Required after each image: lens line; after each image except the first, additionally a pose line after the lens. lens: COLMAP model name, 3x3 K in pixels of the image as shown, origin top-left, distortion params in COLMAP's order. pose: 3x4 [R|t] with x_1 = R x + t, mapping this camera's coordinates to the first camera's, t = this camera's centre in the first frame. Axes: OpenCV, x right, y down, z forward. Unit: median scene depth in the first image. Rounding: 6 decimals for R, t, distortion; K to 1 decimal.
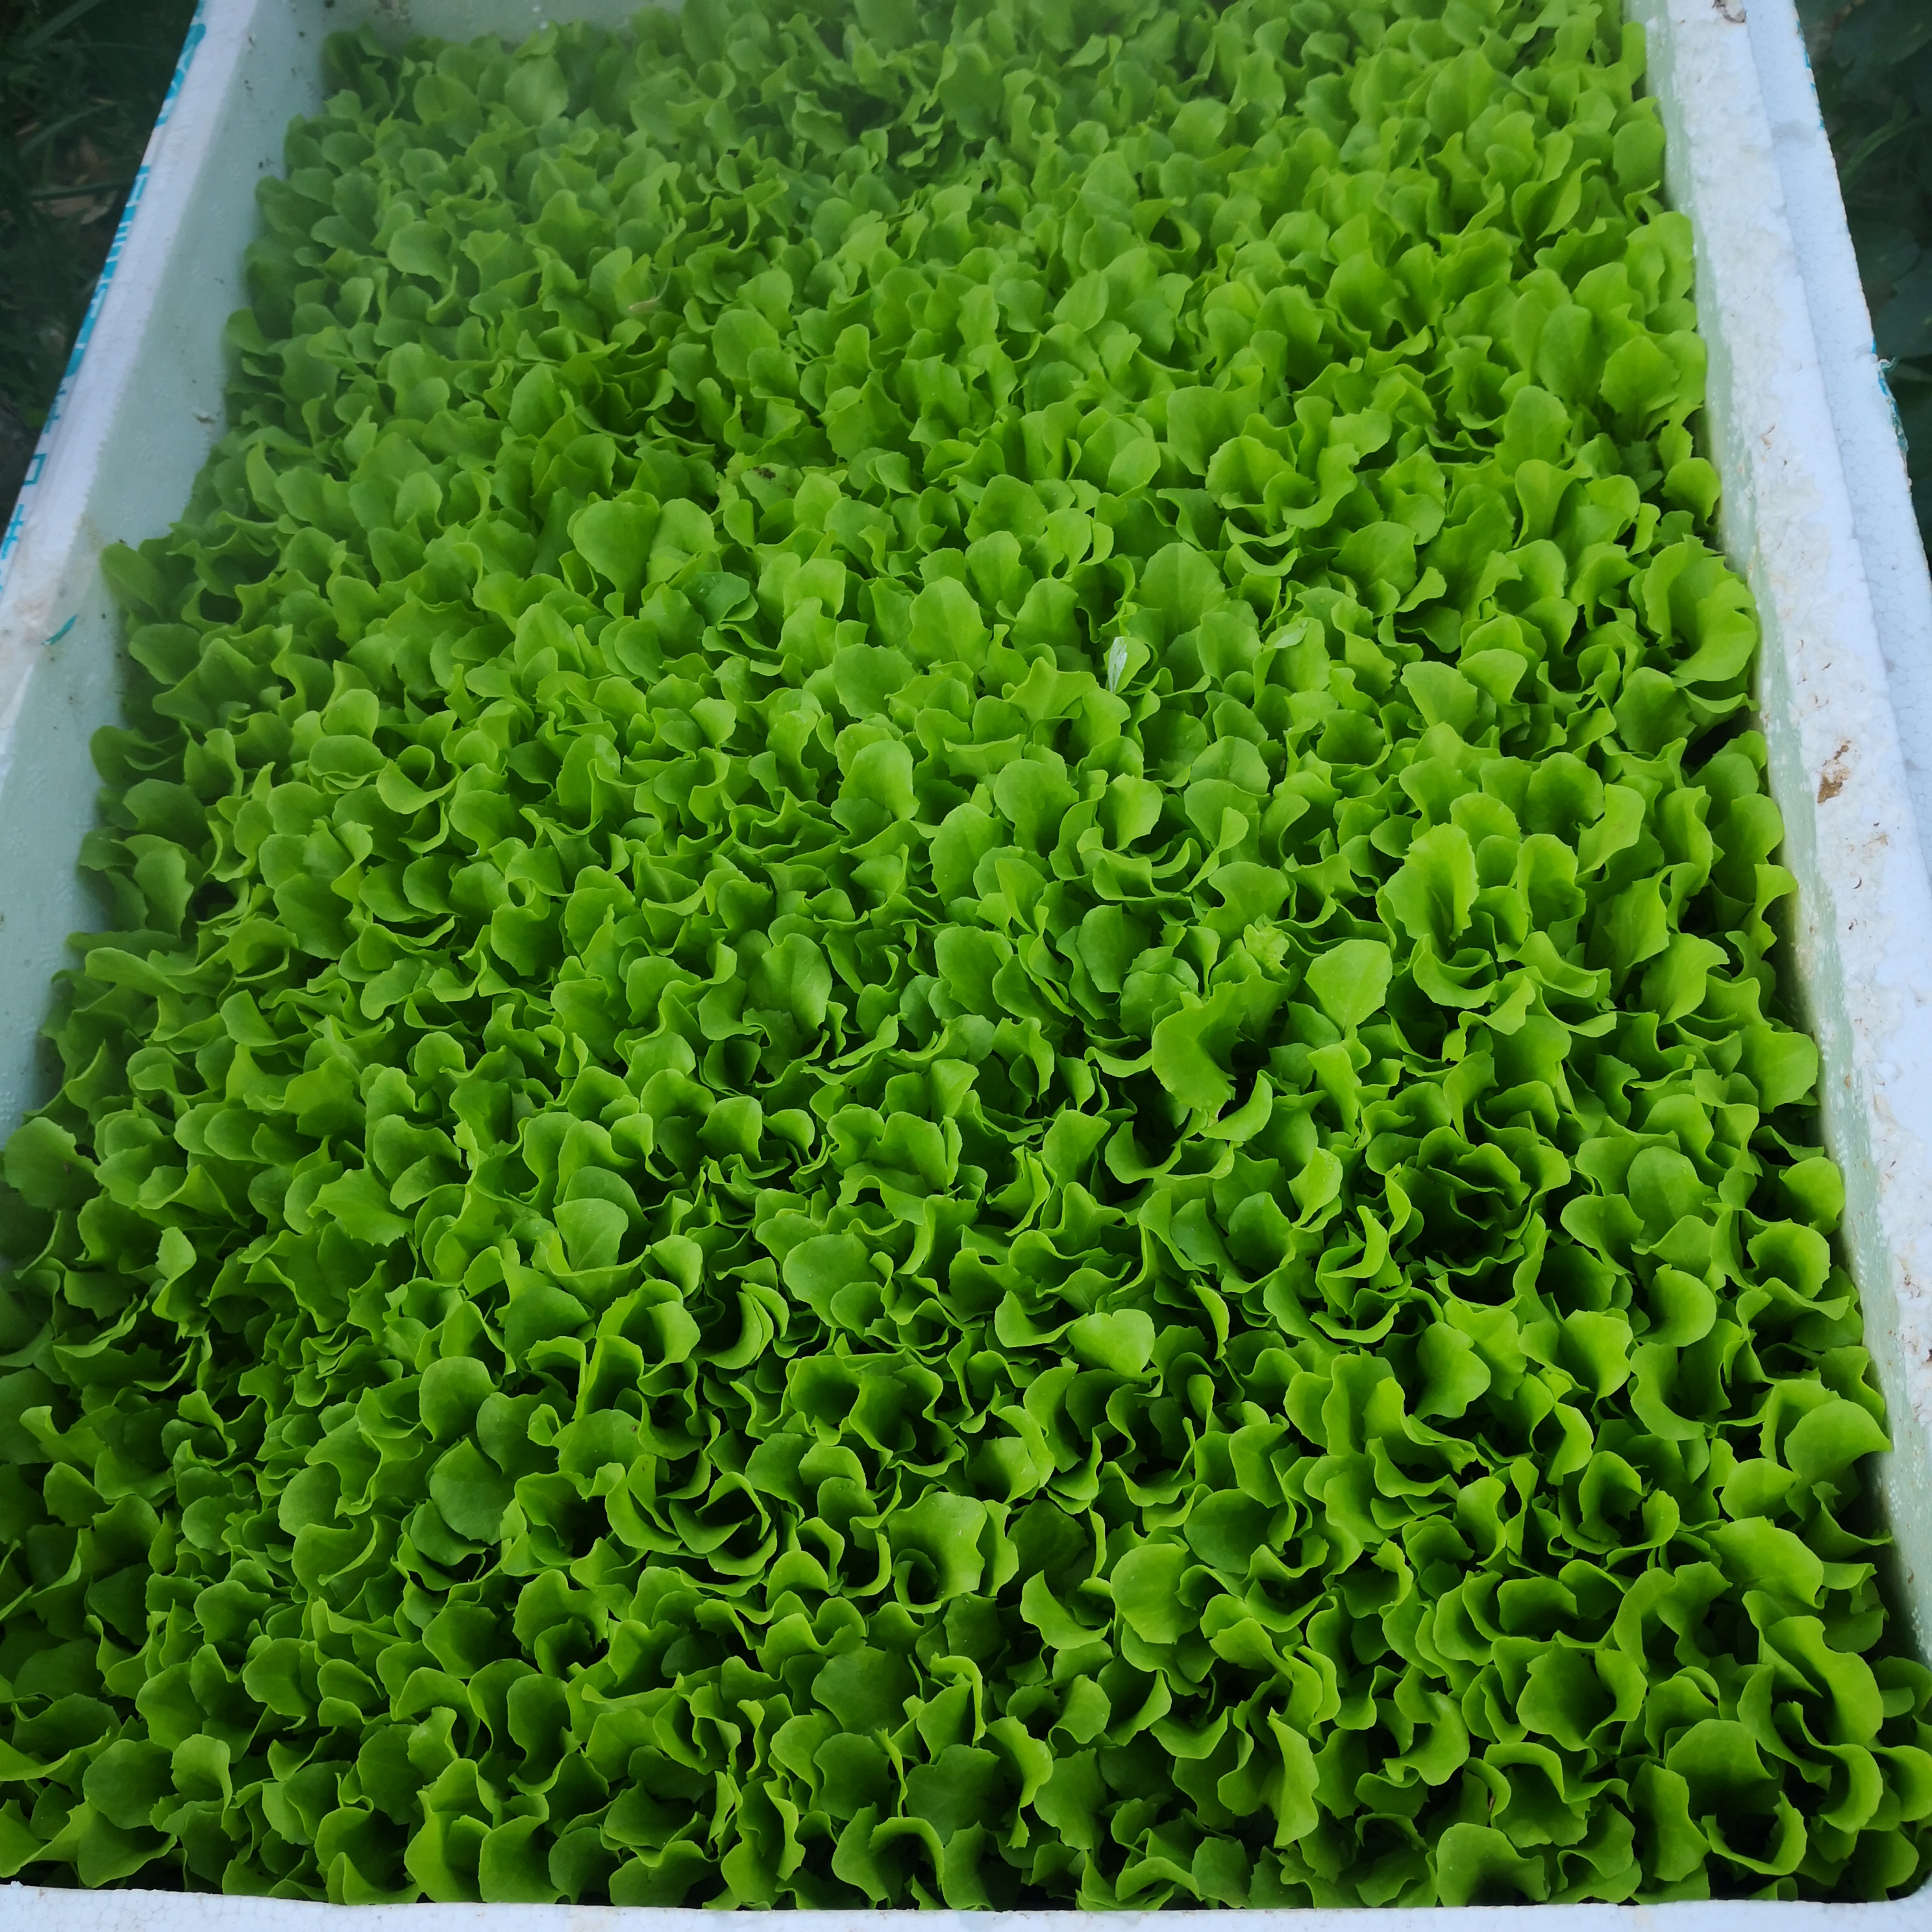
lens RADIAL K [[2238.7, 0, 942.0], [0, 2238.7, 966.8], [0, 0, 1]] dist [0.000076, -0.095884]
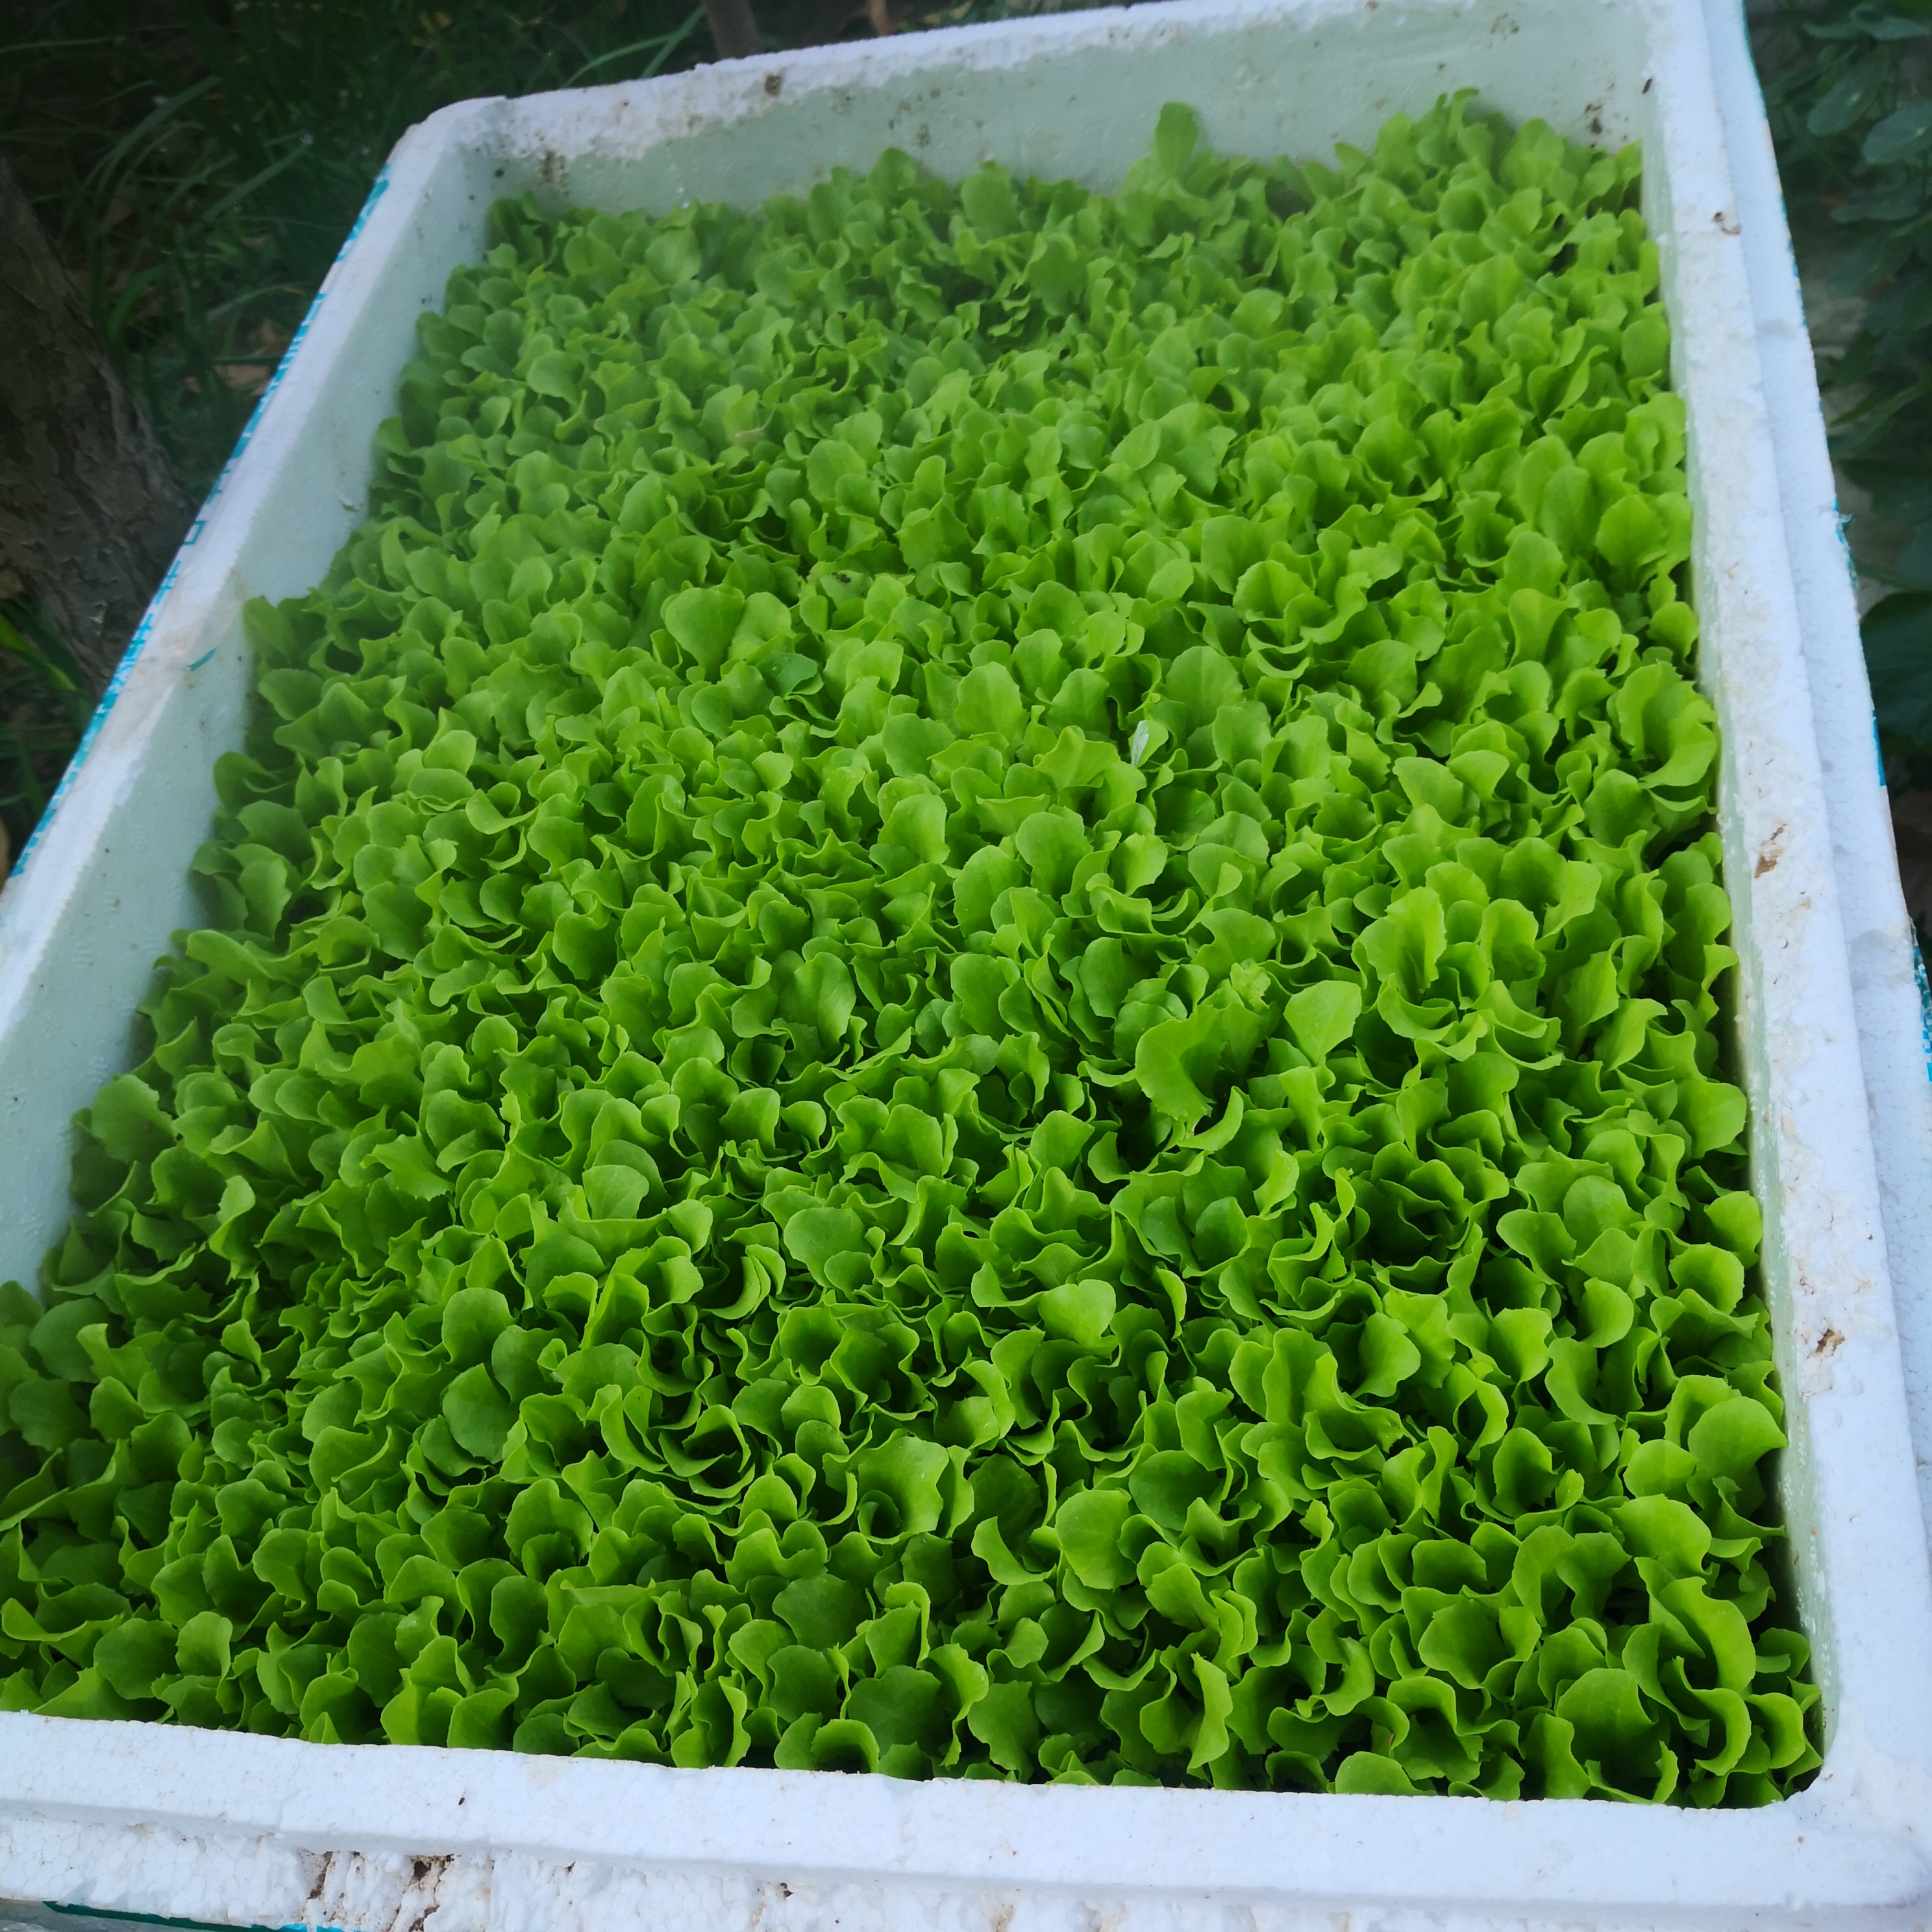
lens RADIAL K [[2238.7, 0, 942.0], [0, 2238.7, 966.8], [0, 0, 1]] dist [0.000076, -0.095884]
pose [[0.996147, 0.077413, -0.041221, 0.037715], [-0.082046, 0.988618, -0.126106, 0.128632], [0.030989, 0.129002, 0.991160, -0.089728]]
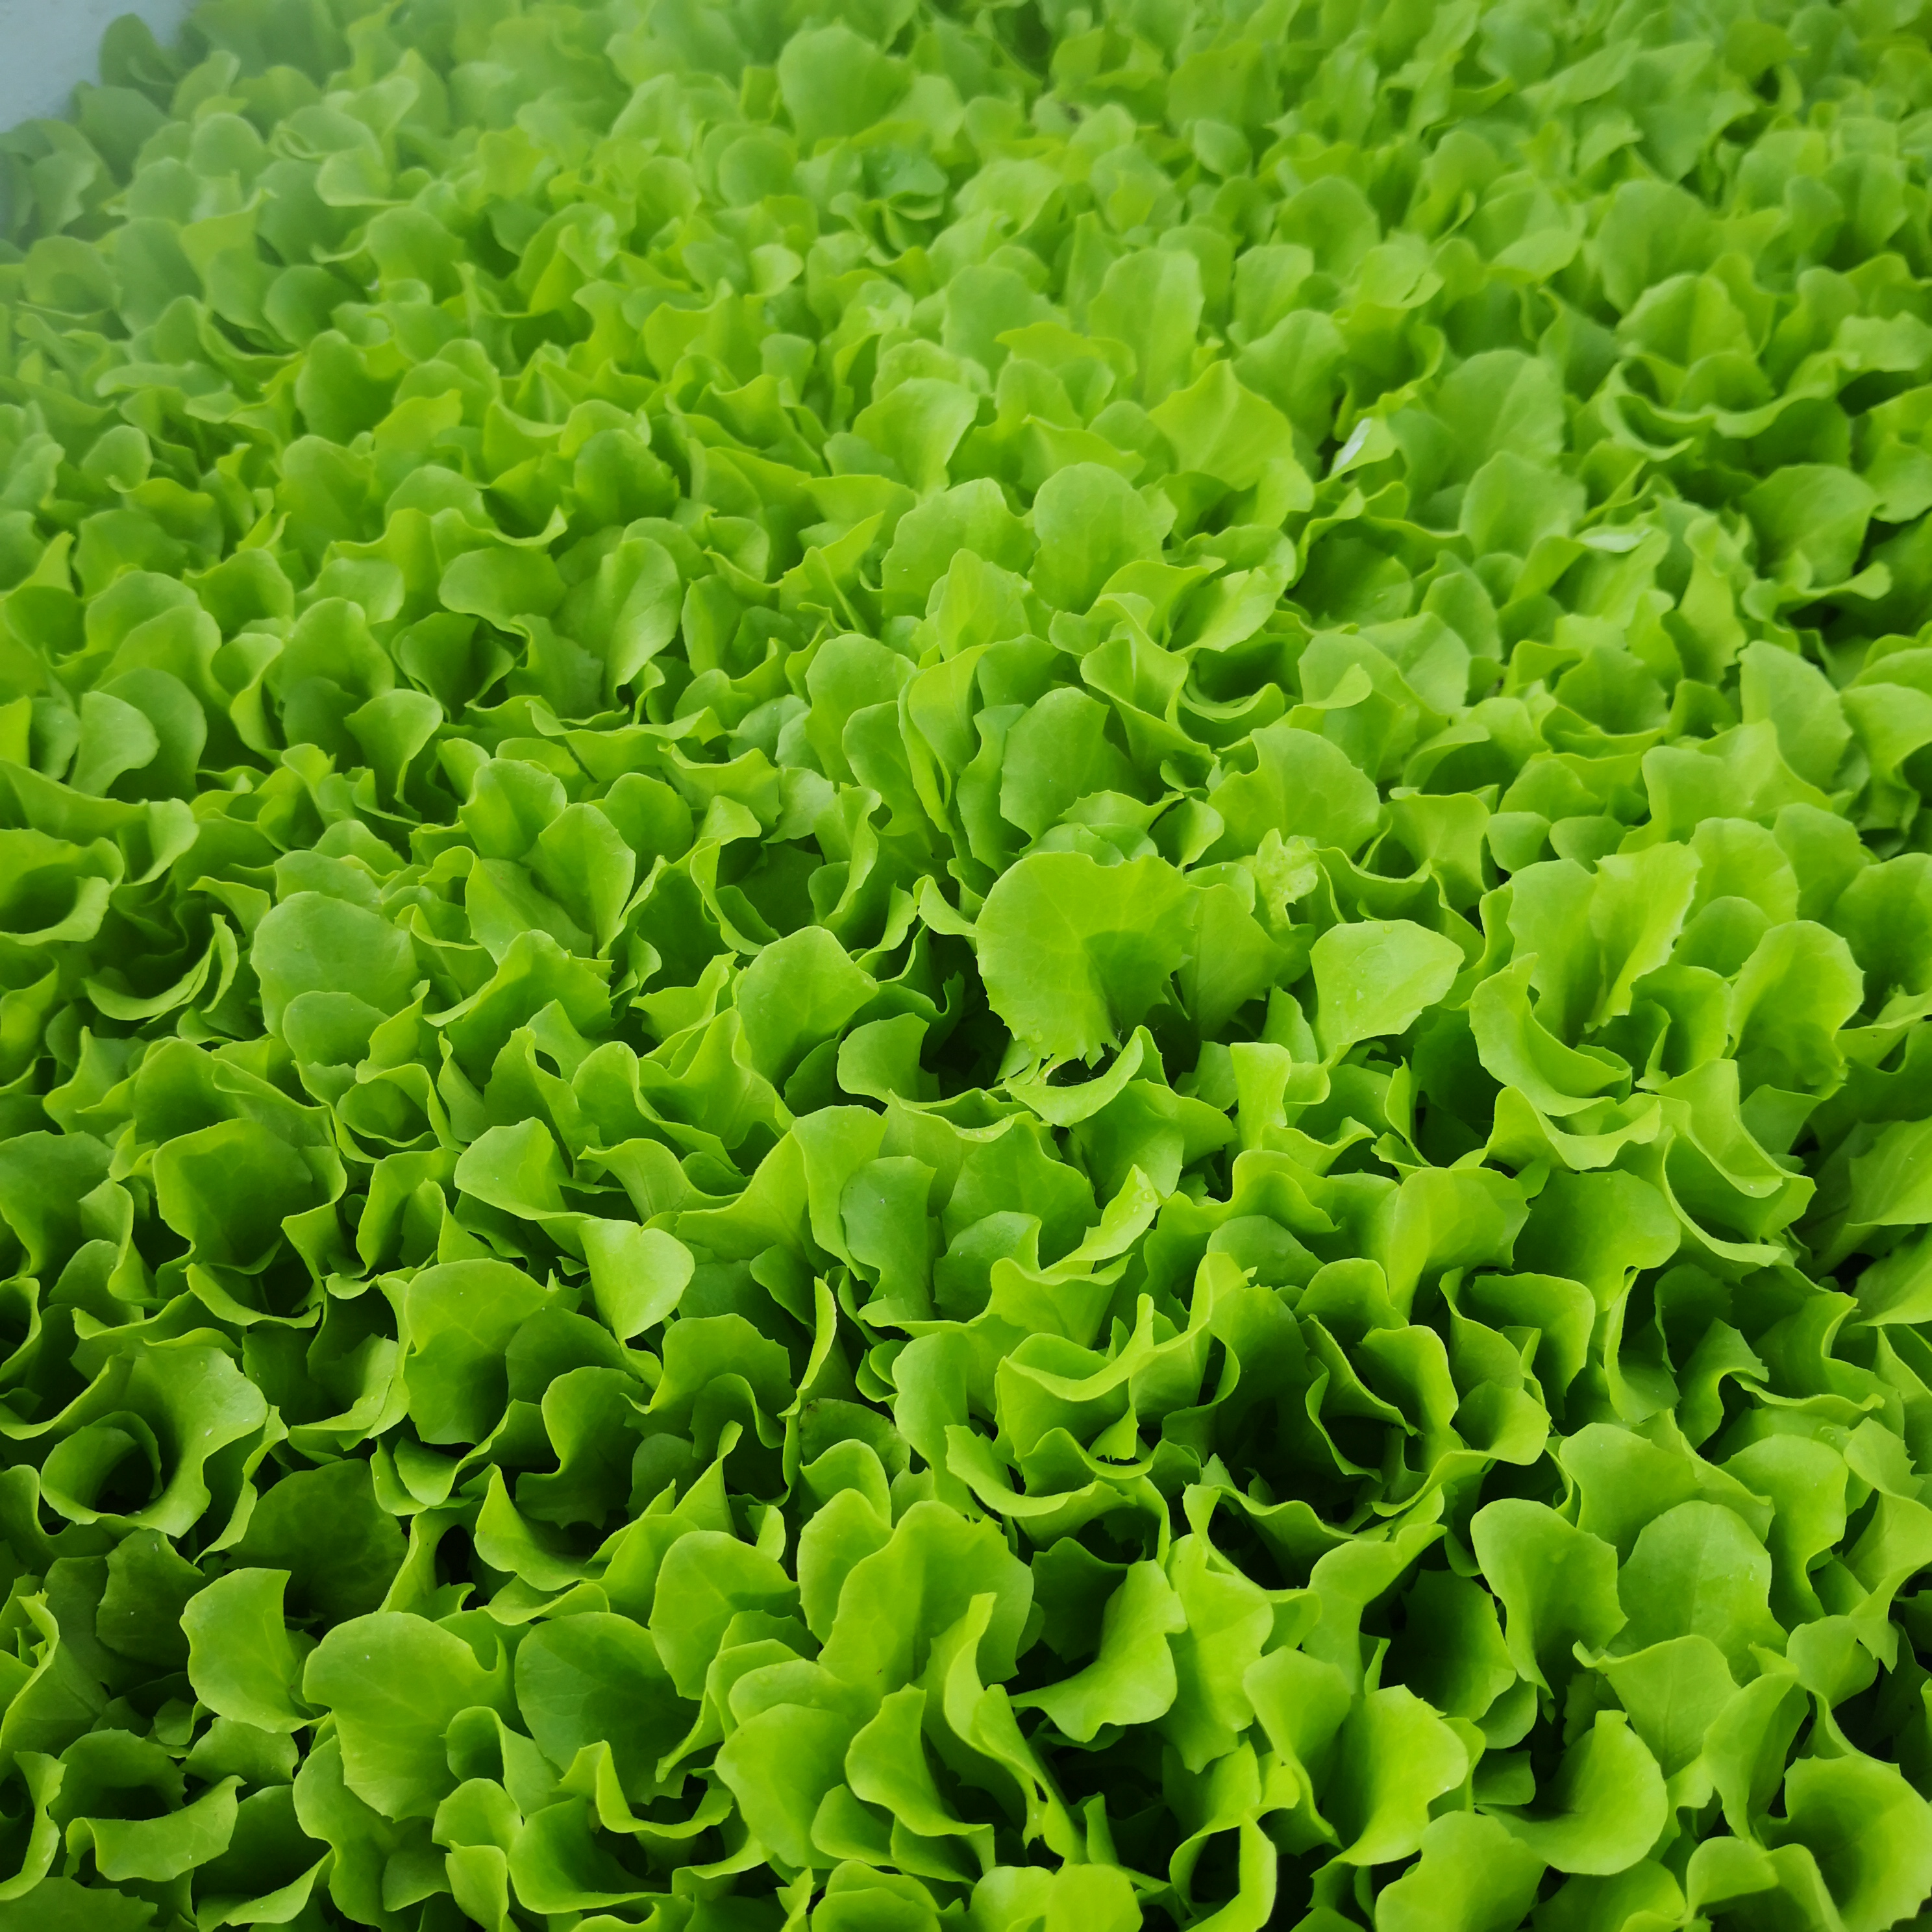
lens RADIAL K [[2238.7, 0, 942.0], [0, 2238.7, 966.8], [0, 0, 1]] dist [0.000076, -0.095884]
pose [[0.851024, 0.487662, -0.194791, 0.186730], [-0.505011, 0.861720, -0.049020, 0.080039], [0.143950, 0.140089, 0.979619, 0.418379]]
